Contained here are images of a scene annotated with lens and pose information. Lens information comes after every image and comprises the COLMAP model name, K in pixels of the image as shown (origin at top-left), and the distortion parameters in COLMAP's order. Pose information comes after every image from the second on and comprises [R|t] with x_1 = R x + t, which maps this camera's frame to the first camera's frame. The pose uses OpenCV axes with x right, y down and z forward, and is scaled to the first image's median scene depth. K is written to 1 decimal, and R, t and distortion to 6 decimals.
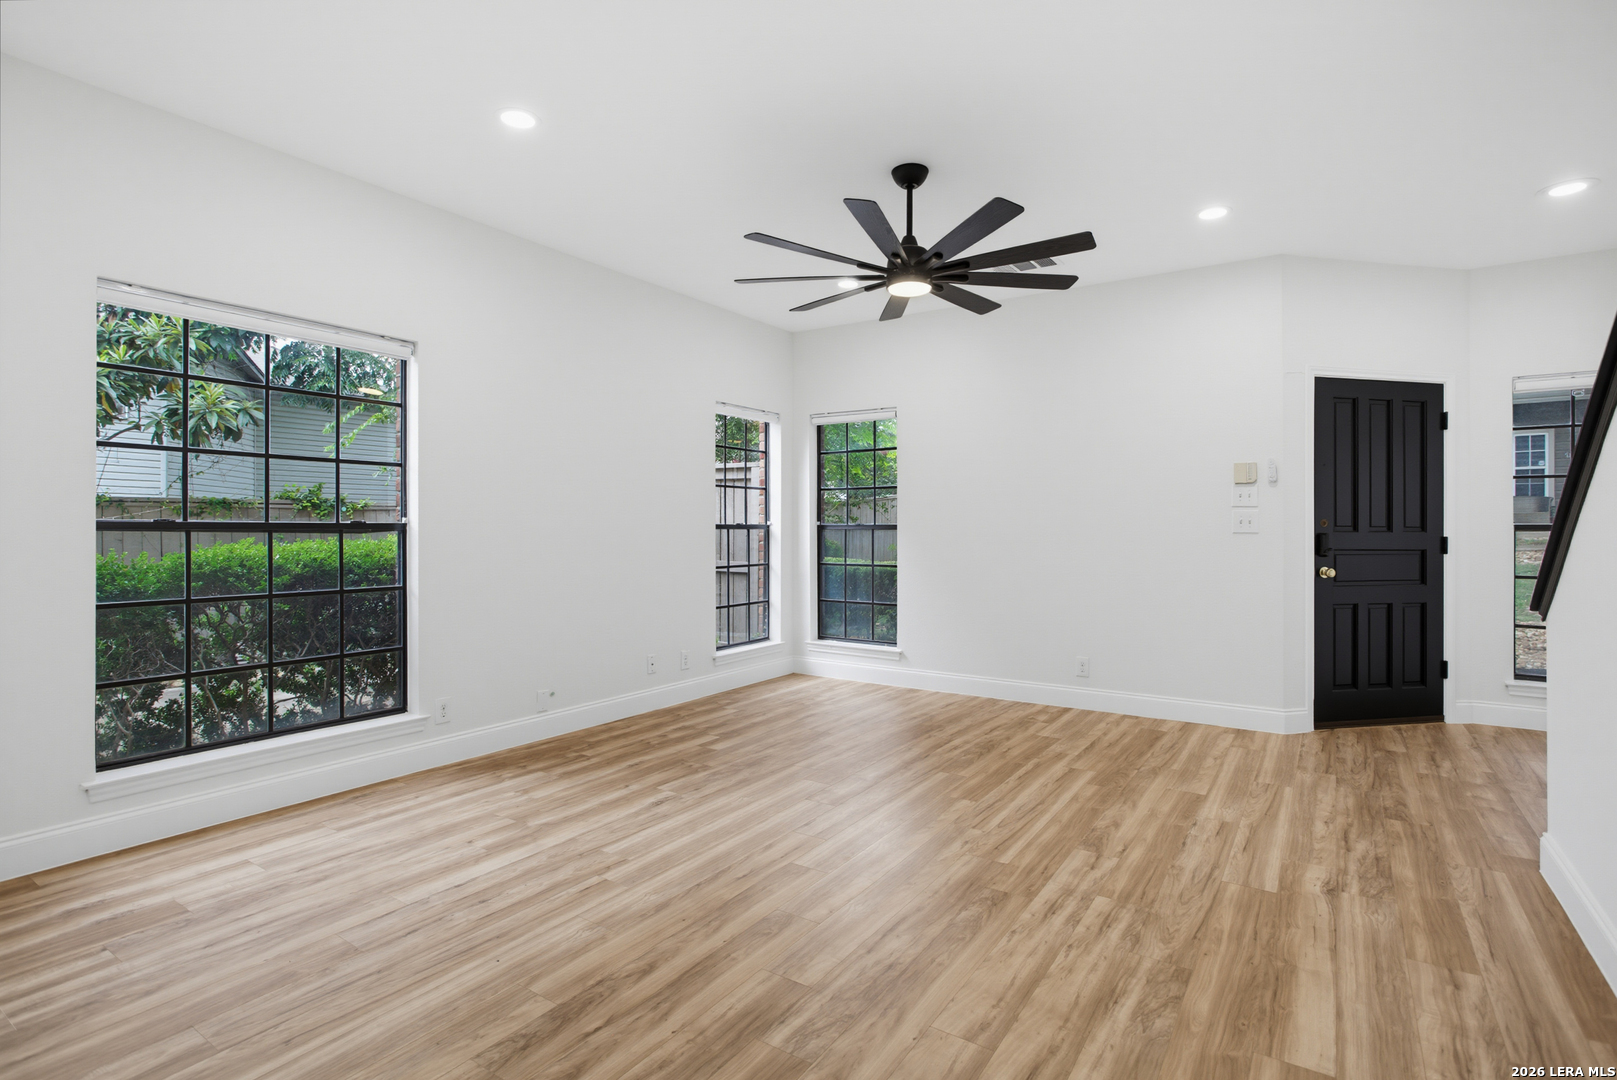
lens RADIAL K [[785.5, 0, 809.7], [0, 785.5, 527.5], [0, 0, 1]] dist [-0.019378, 0.009755]
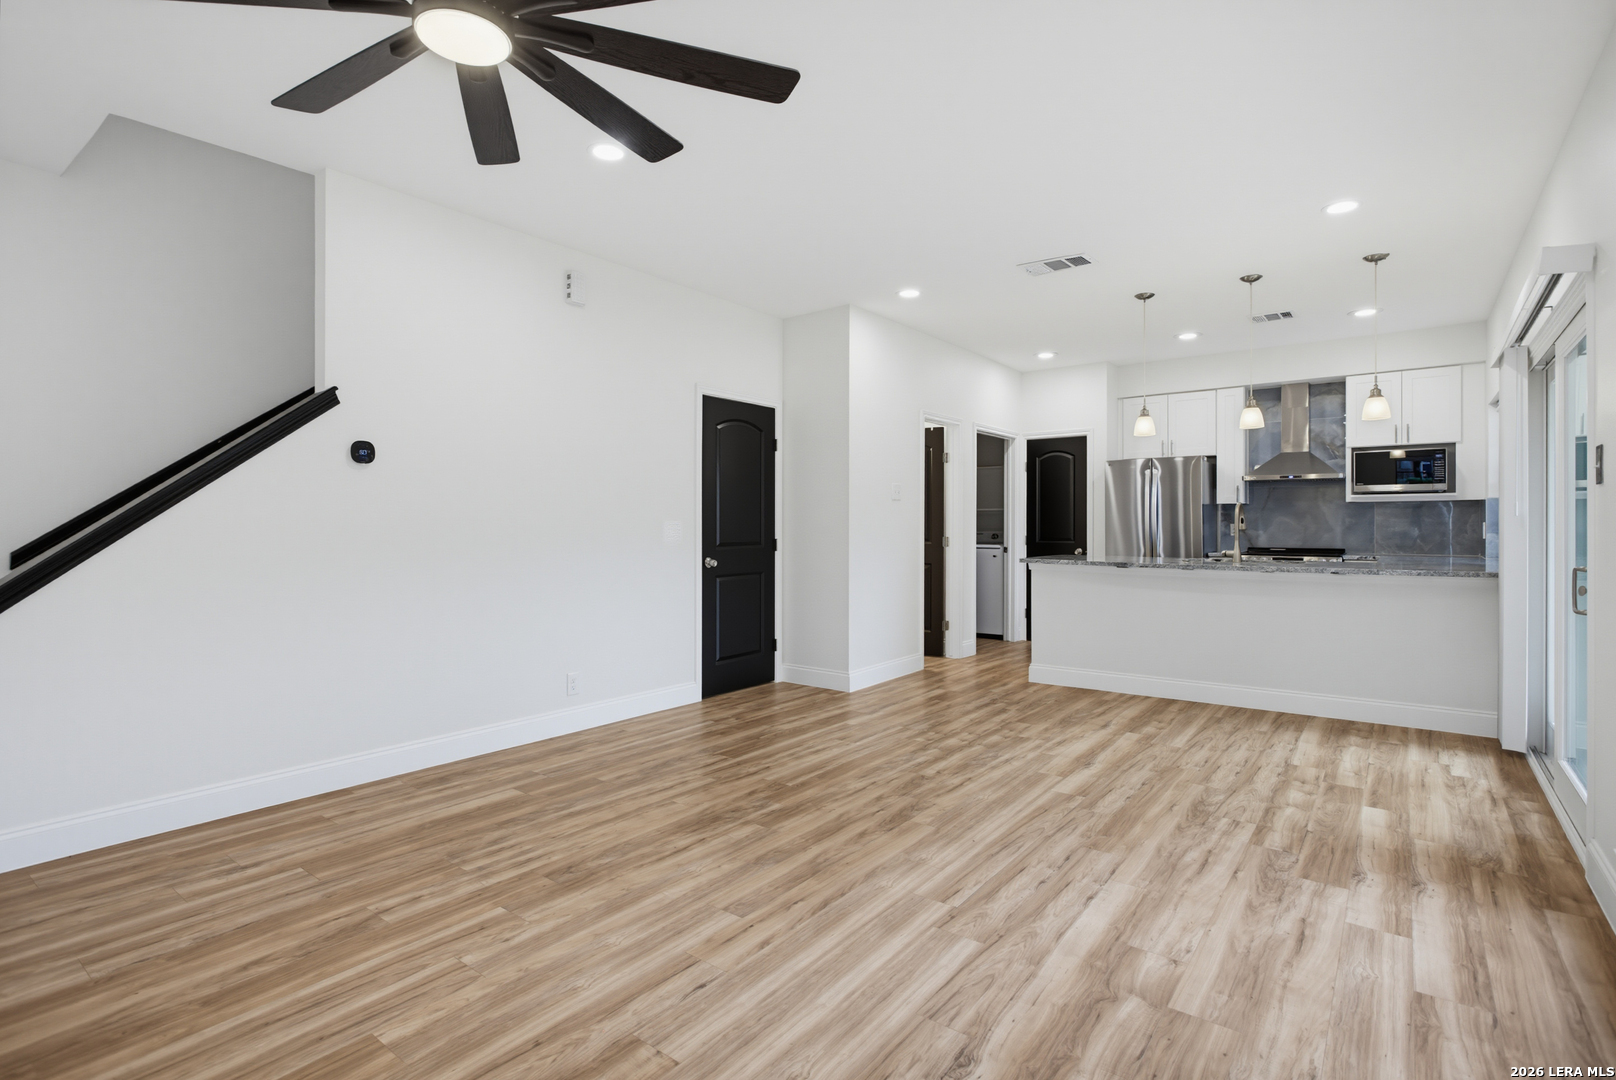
lens RADIAL K [[785.1, 0, 809.2], [0, 785.1, 527.5], [0, 0, 1]] dist [-0.019378, 0.009755]
pose [[-0.998314, -0.001423, 0.058029, -0.142378], [-0.001182, 0.999991, 0.004188, -0.003079], [-0.058035, 0.004112, -0.998306, 1.797911]]
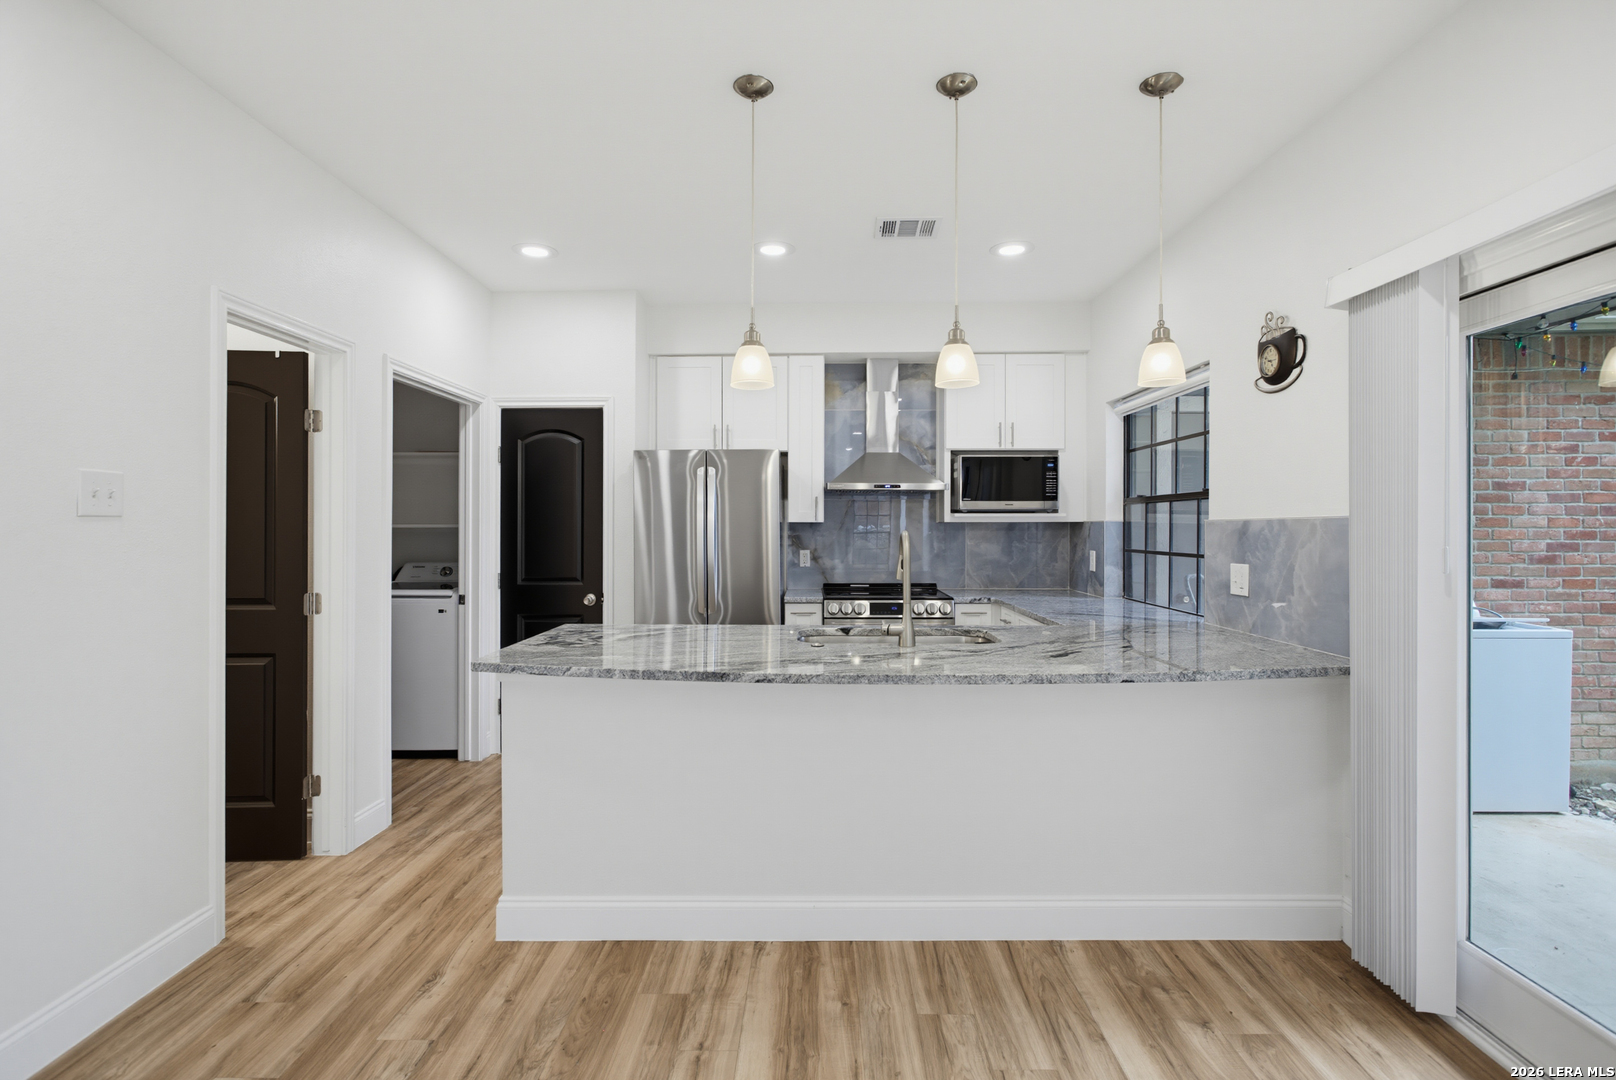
lens RADIAL K [[759.0, 0, 807.3], [0, 759.0, 526.5], [0, 0, 1]] dist [-0.003583, 0.000179]
pose [[-0.835598, -0.001931, -0.549338, -0.427109], [-0.002152, 0.999998, -0.000241, -0.061841], [0.549337, 0.000981, -0.835600, 0.600657]]
